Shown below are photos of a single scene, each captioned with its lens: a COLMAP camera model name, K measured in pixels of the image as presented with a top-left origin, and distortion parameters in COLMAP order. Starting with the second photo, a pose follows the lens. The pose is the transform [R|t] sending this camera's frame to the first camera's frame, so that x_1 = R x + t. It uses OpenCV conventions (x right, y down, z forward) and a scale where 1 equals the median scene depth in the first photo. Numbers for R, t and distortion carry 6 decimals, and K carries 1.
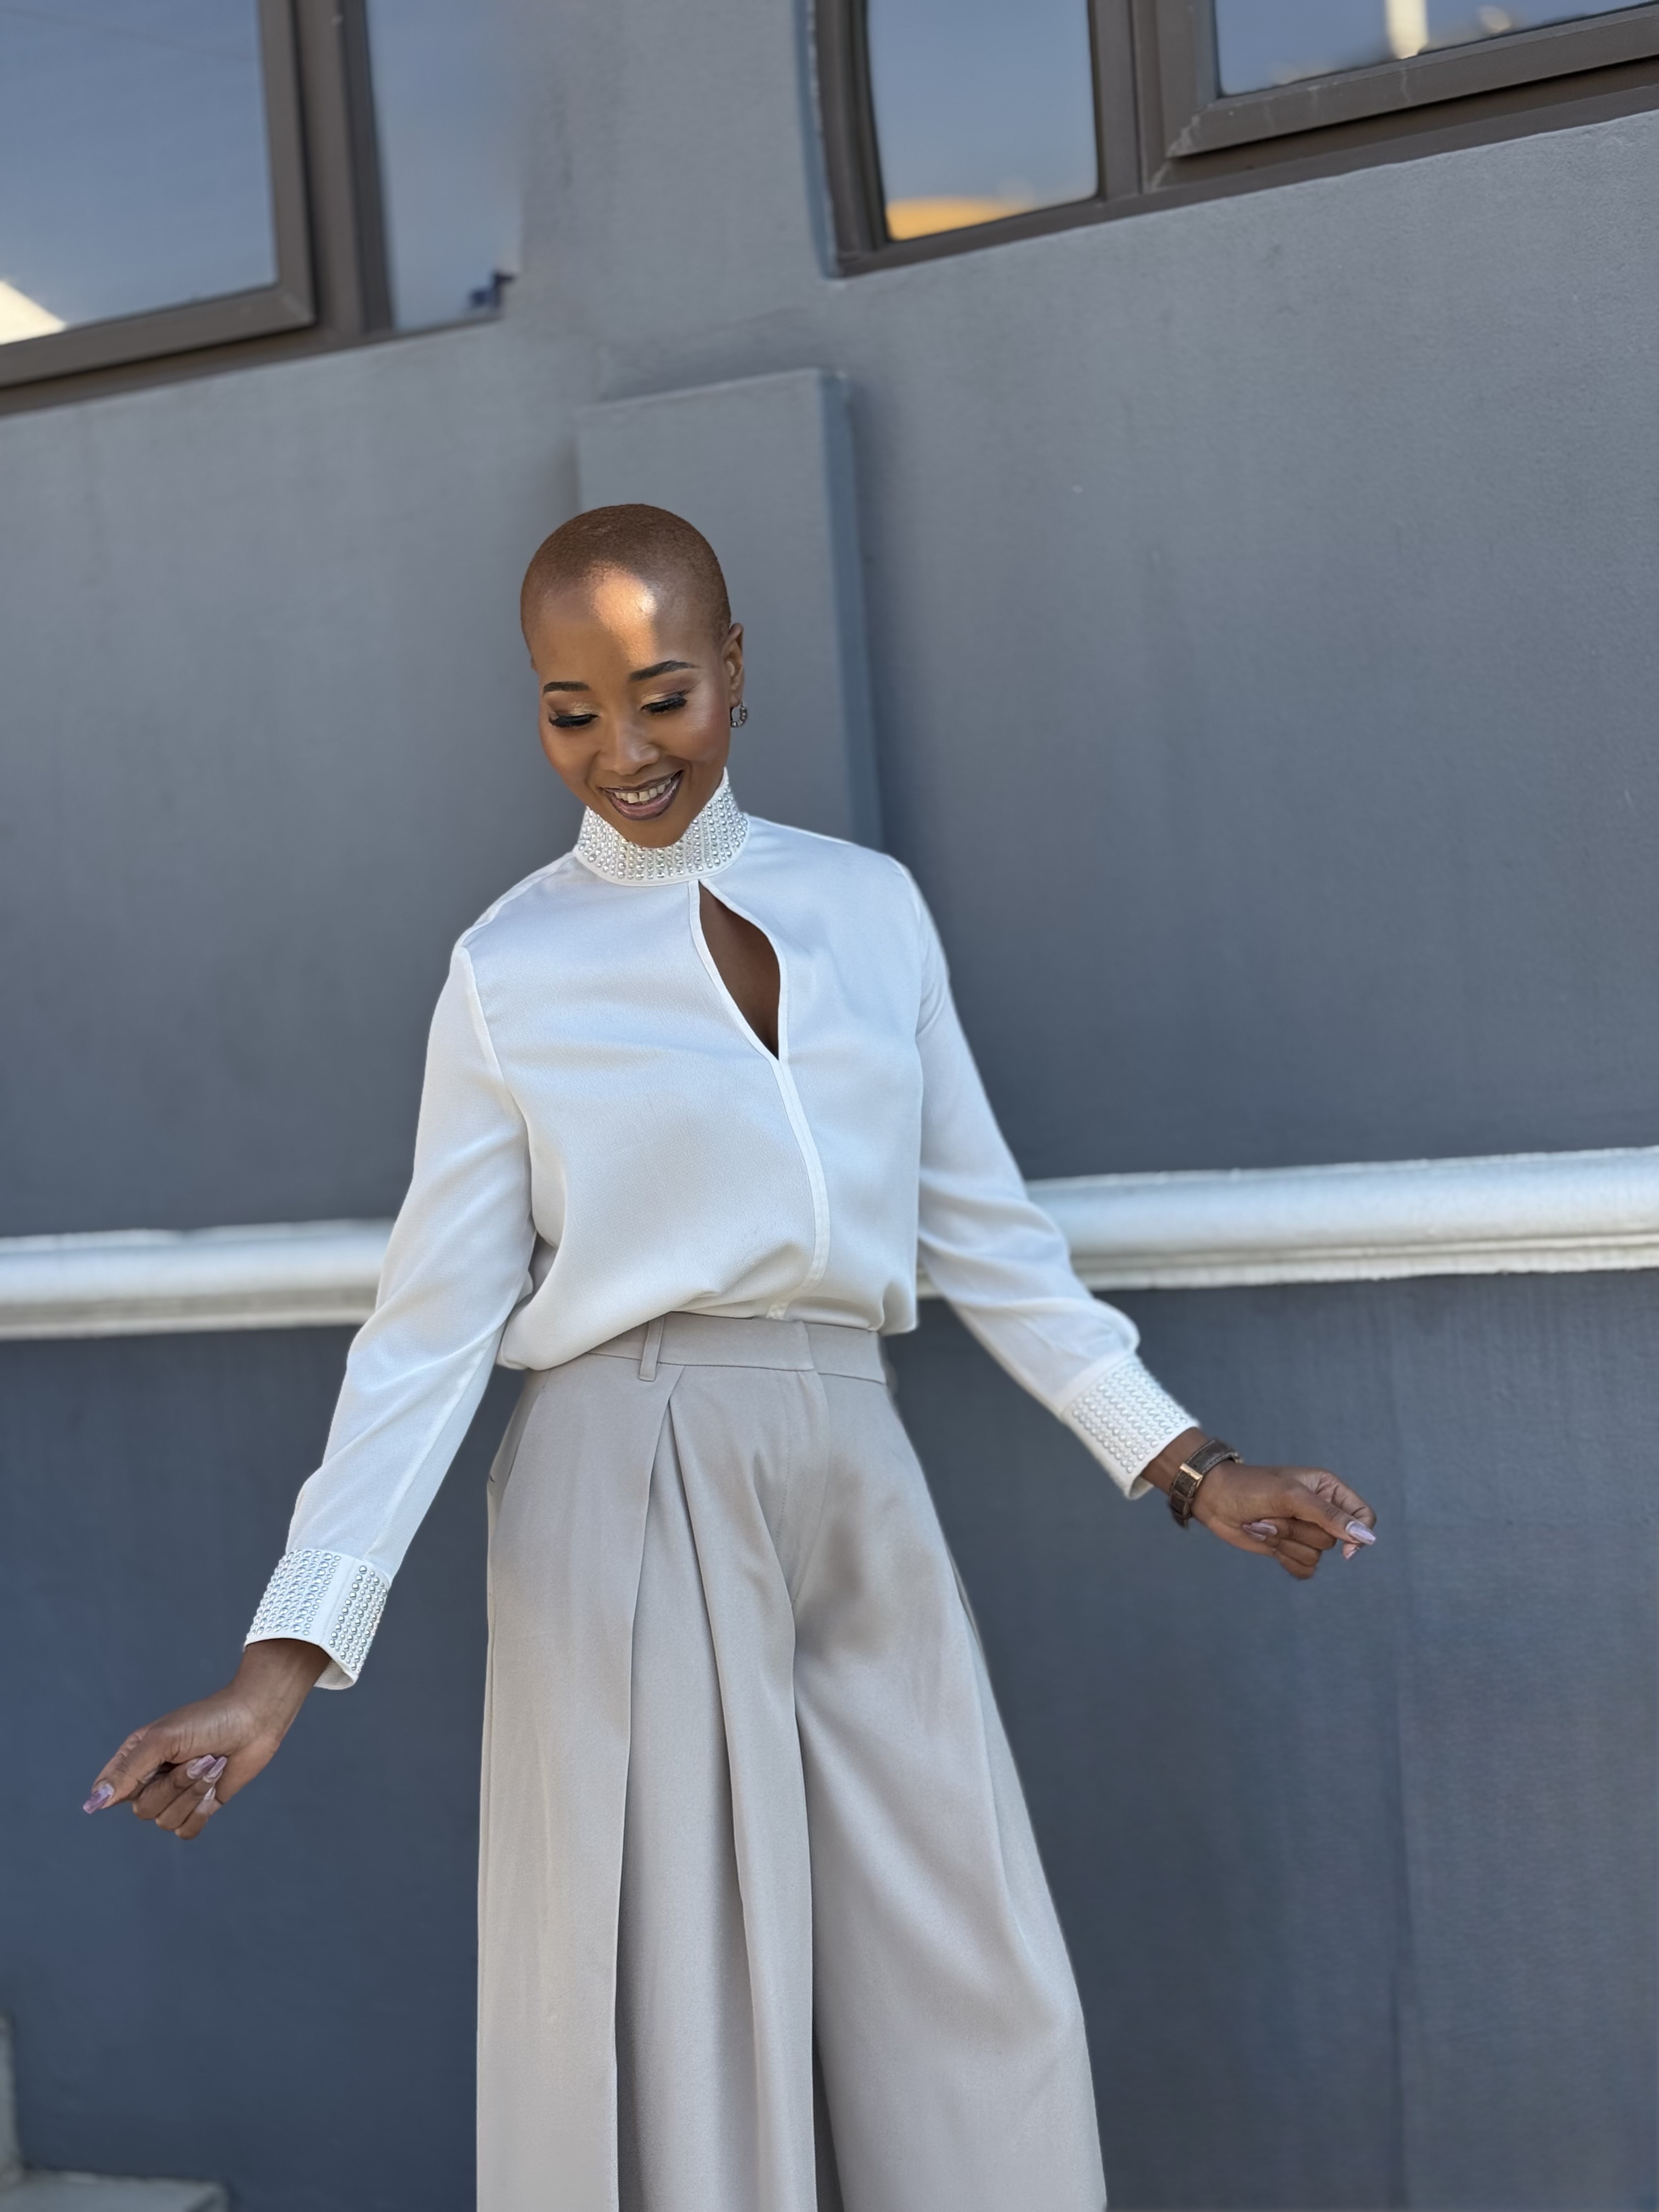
lens RADIAL K [[3075.3, 0, 830.0], [0, 3075.3, 1108.5], [0, 0, 1]] dist [0.029030, 0.000000]
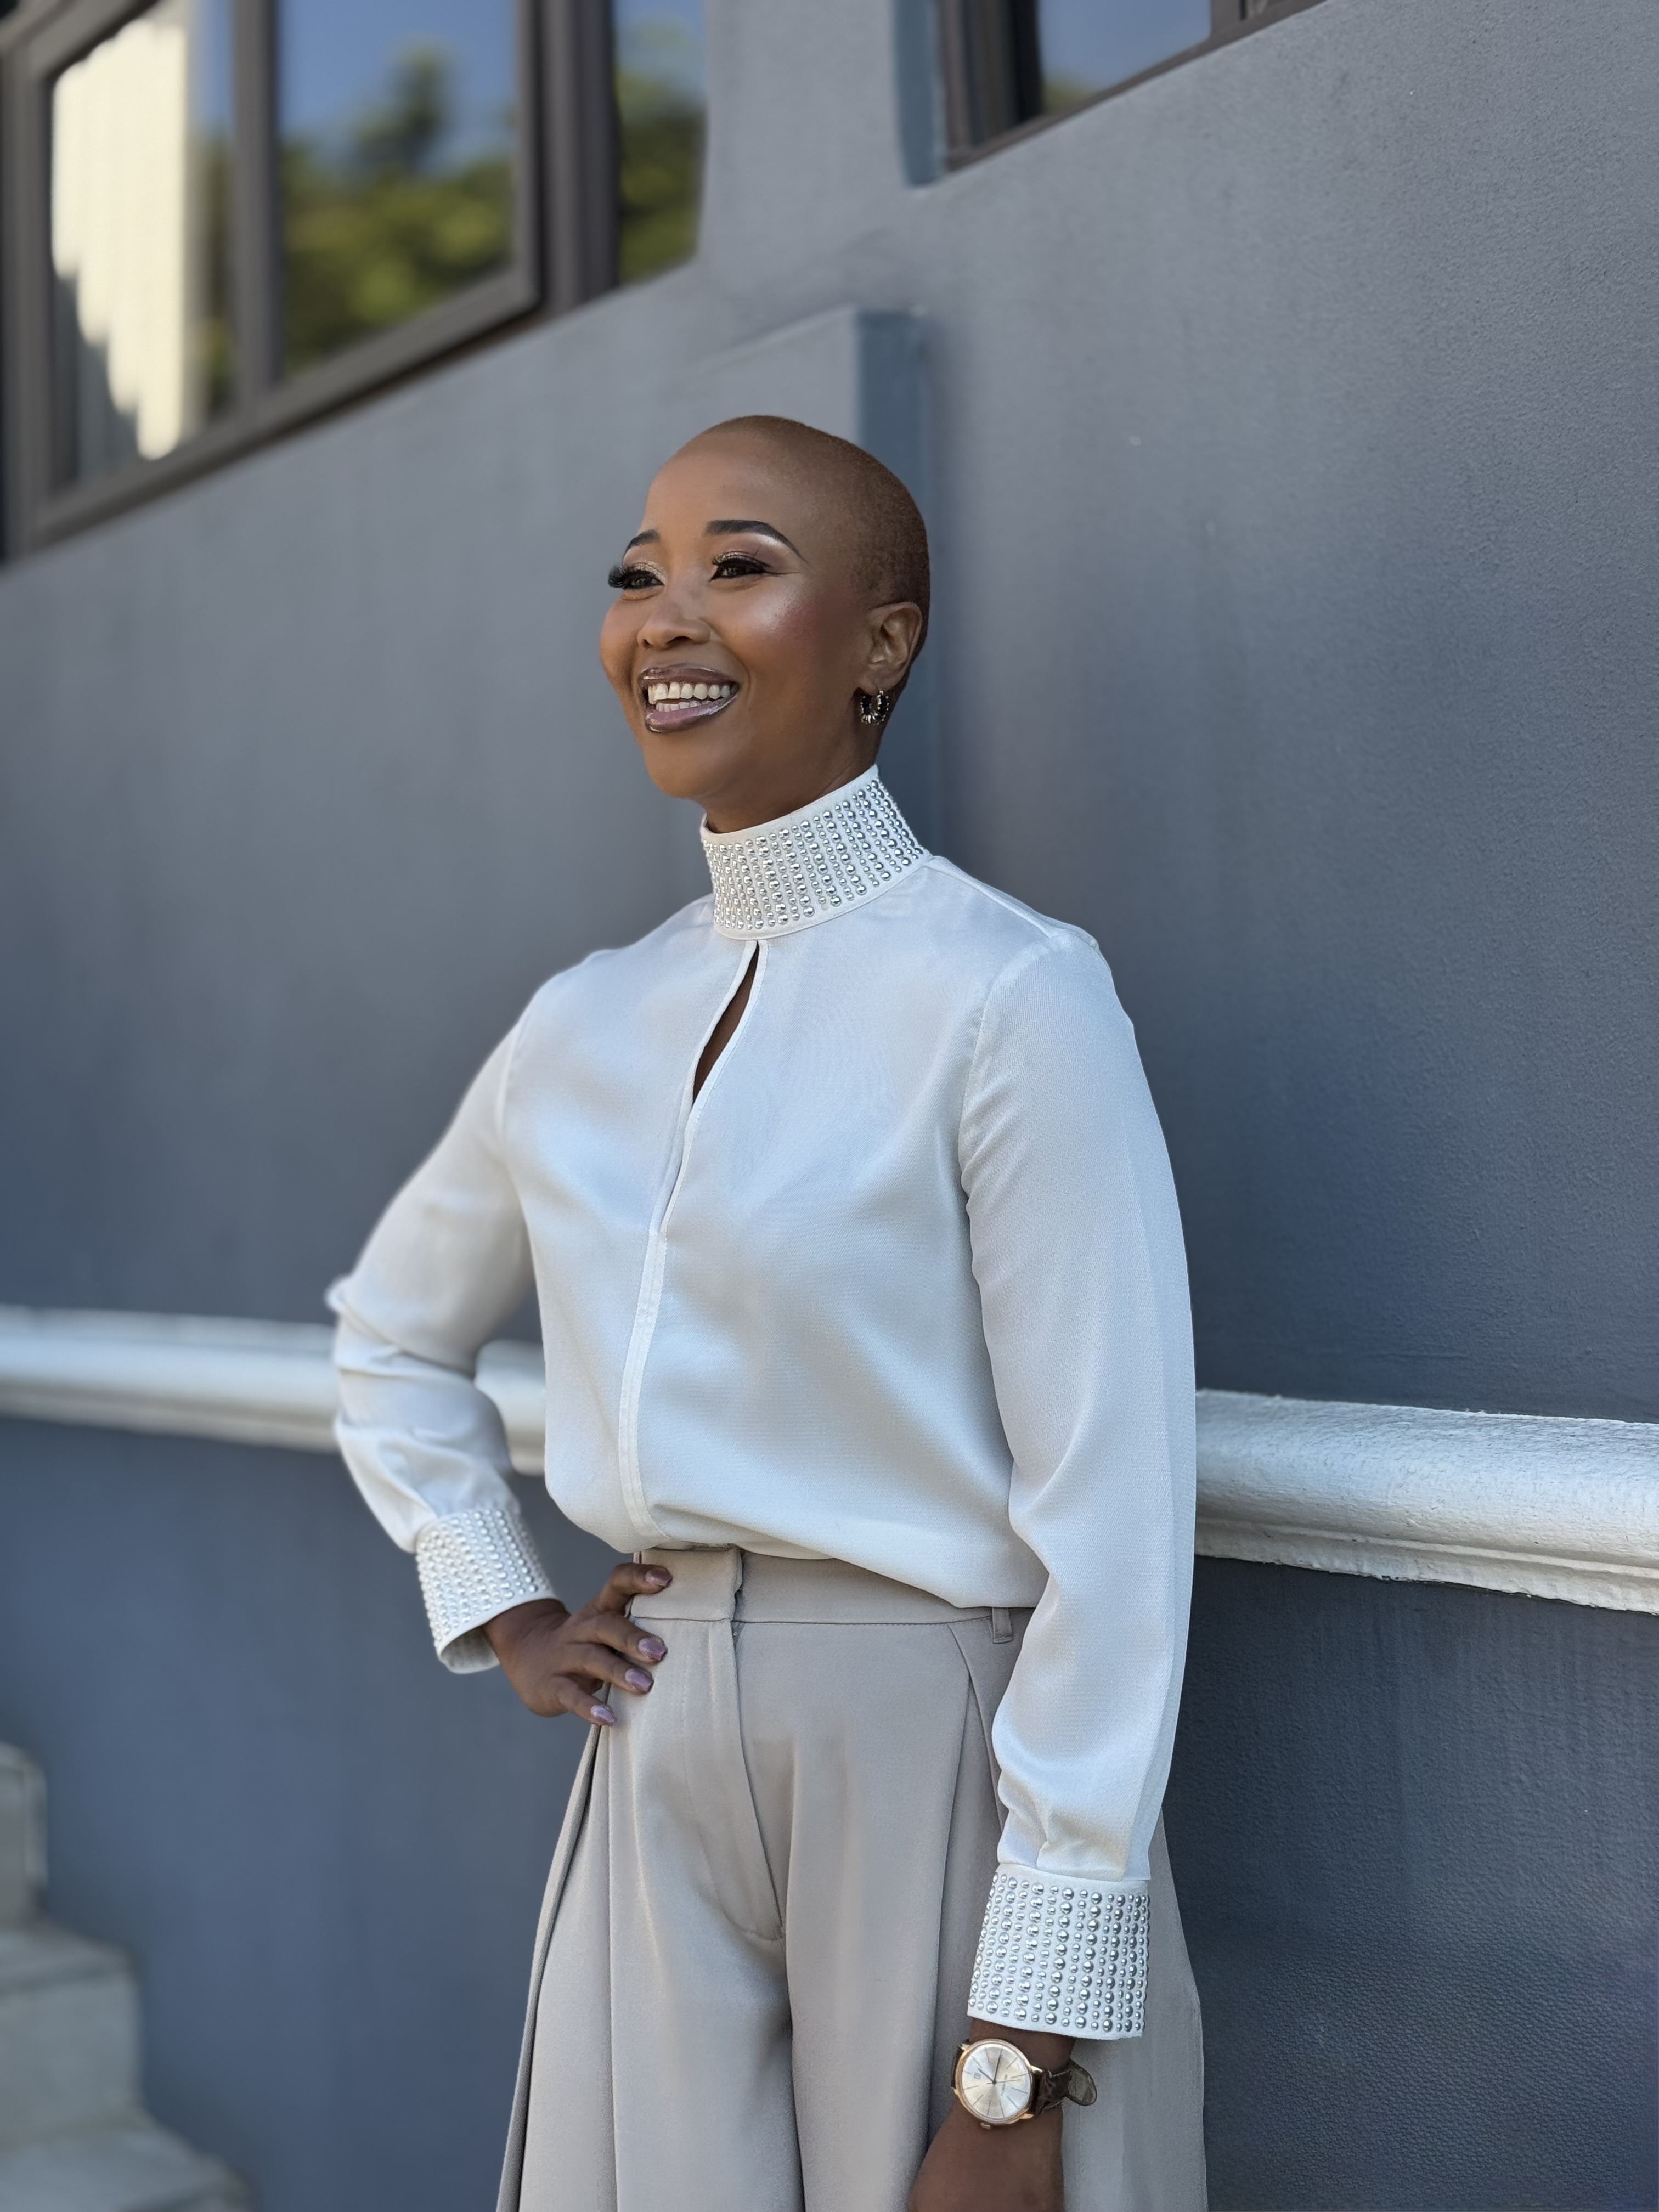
lens RADIAL K [[3075.3, 0, 828.9], [0, 3075.3, 1105.0], [0, 0, 1]] dist [0.029030, 0.000000]
pose [[0.864855, 0.061439, -0.498248, 0.402002], [-0.074358, 0.997213, -0.006103, -0.035169], [0.496485, 0.042327, 0.867013, 0.347483]]
